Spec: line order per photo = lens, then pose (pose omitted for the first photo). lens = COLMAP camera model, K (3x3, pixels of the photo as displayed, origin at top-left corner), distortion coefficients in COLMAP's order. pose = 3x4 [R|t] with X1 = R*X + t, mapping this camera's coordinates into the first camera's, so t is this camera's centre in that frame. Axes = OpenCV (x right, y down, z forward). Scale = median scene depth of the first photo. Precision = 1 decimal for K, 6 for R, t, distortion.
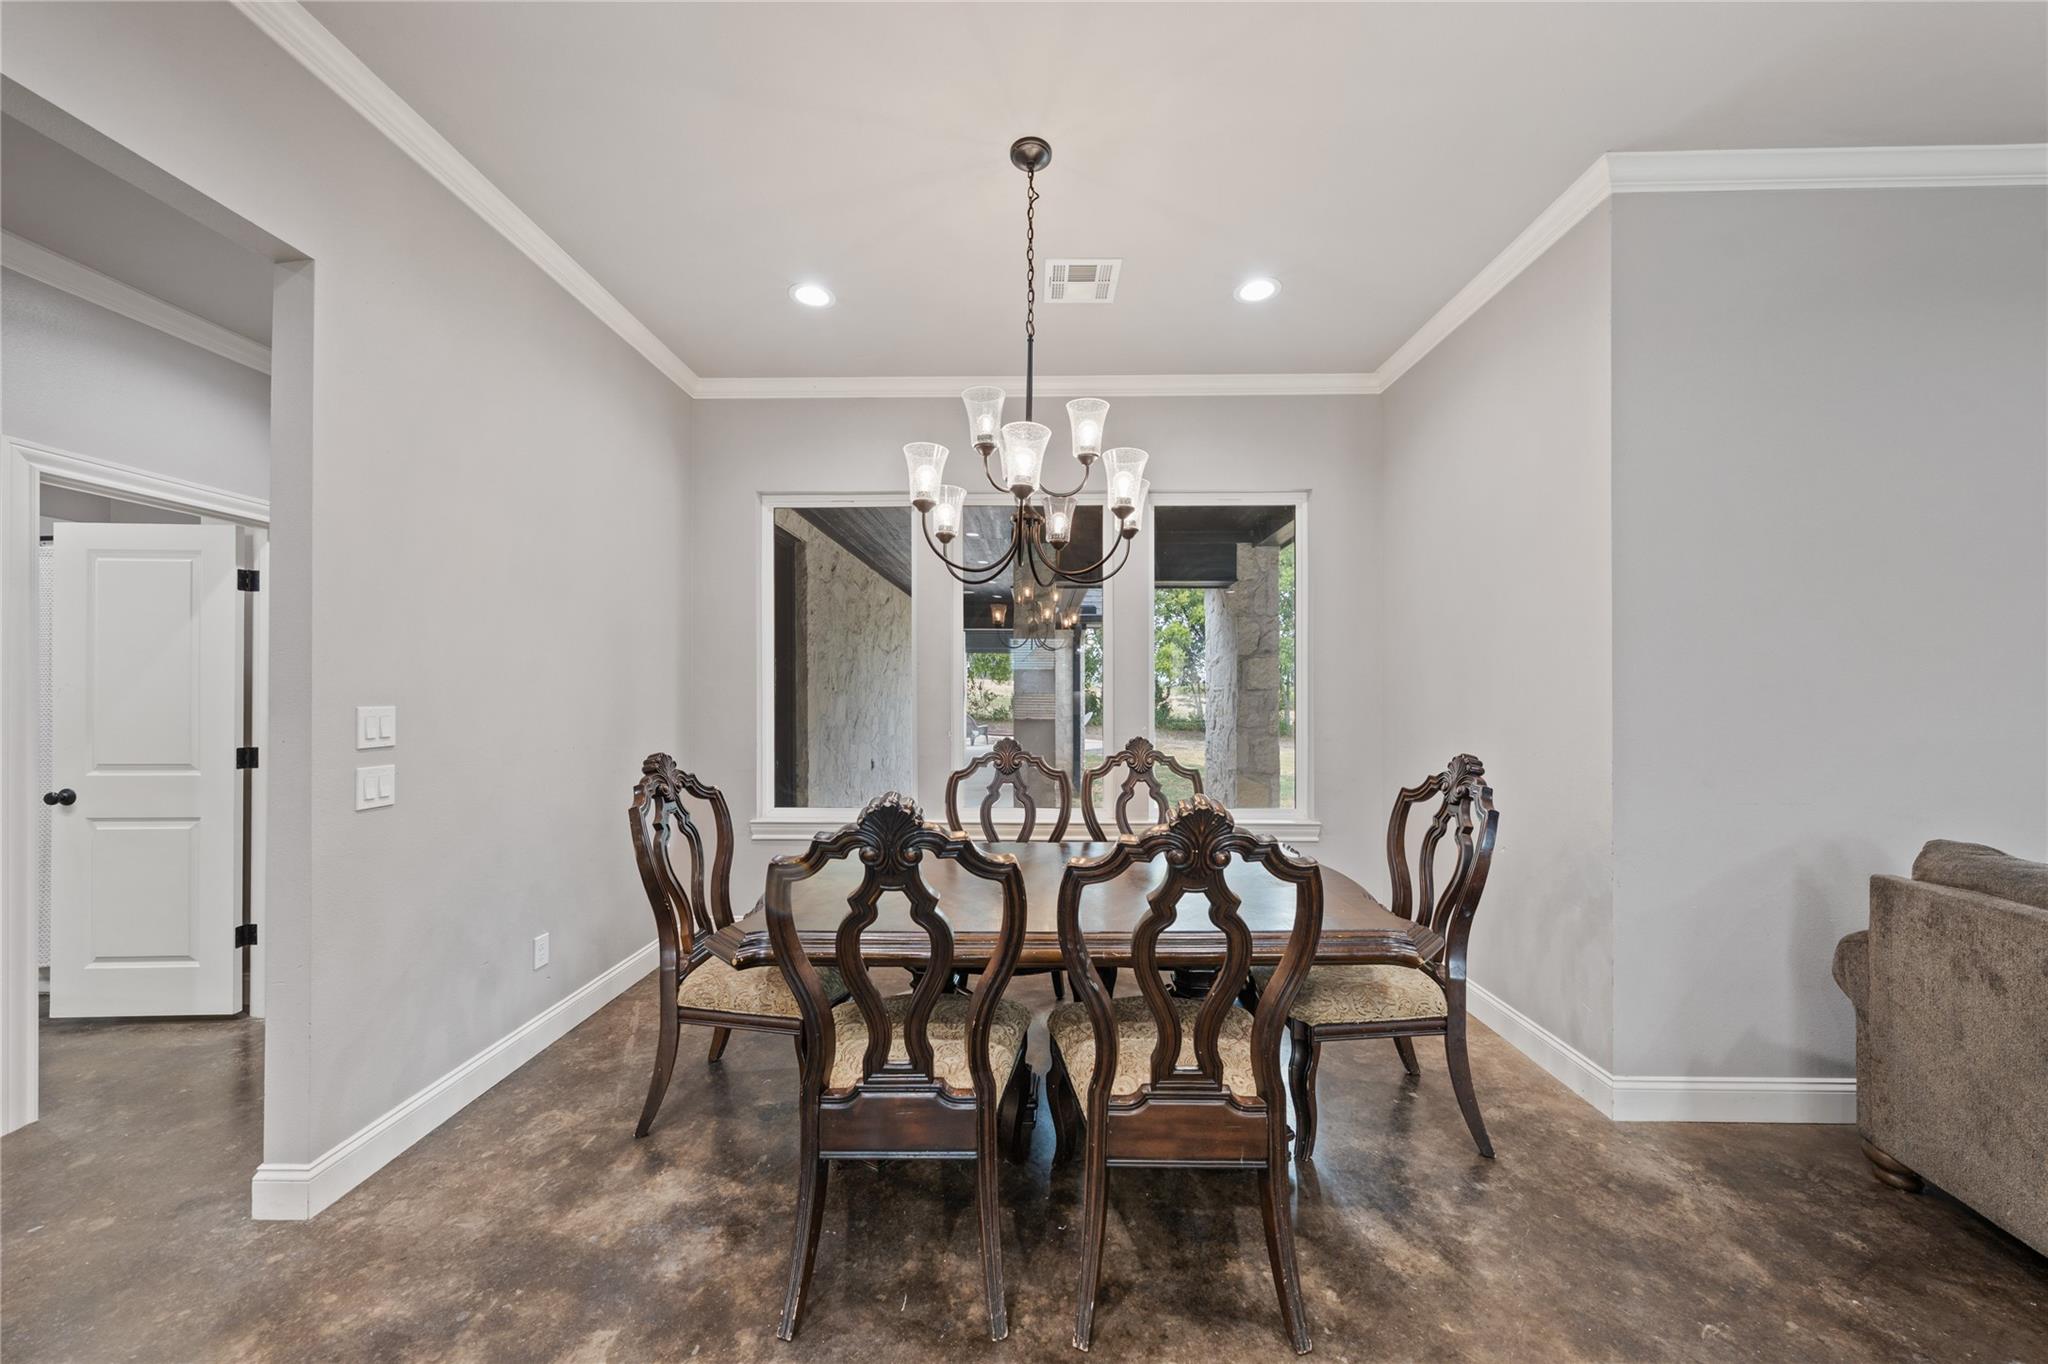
lens RADIAL K [[683.6, 0, 1019.2], [0, 683.6, 704.9], [0, 0, 1]] dist [-0.000334, 0.000001]
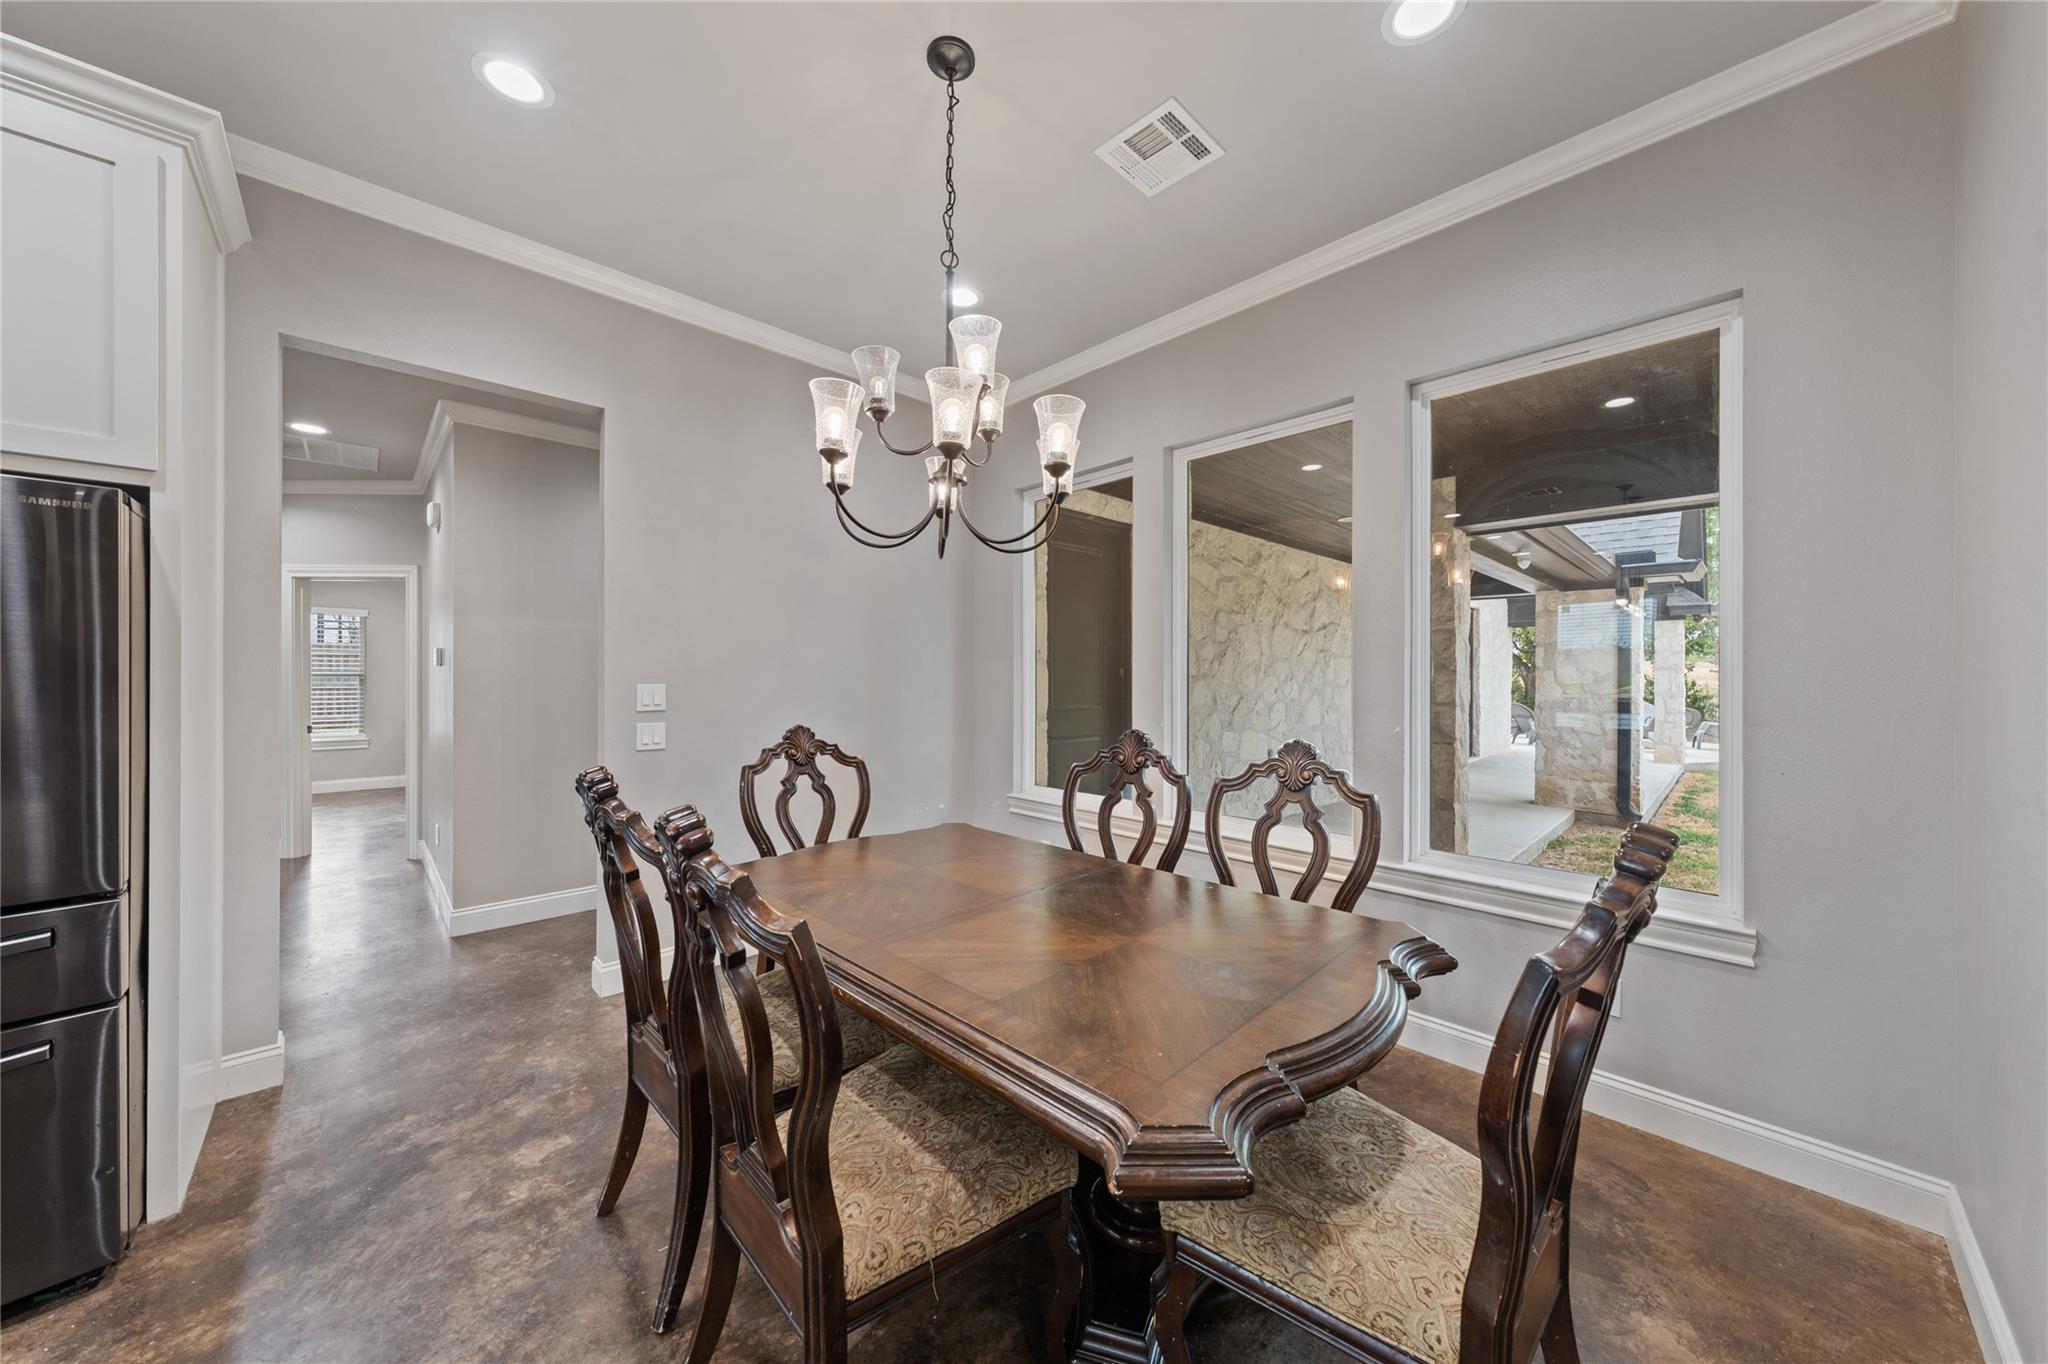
lens RADIAL K [[693.5, 0, 1019.3], [0, 693.5, 679.4], [0, 0, 1]] dist [-0.000940, 0.000034]
pose [[0.711963, 0.002207, -0.702213, 0.594332], [-0.014939, 0.999816, -0.012005, -0.002239], [0.702058, 0.019038, 0.711866, 0.365156]]
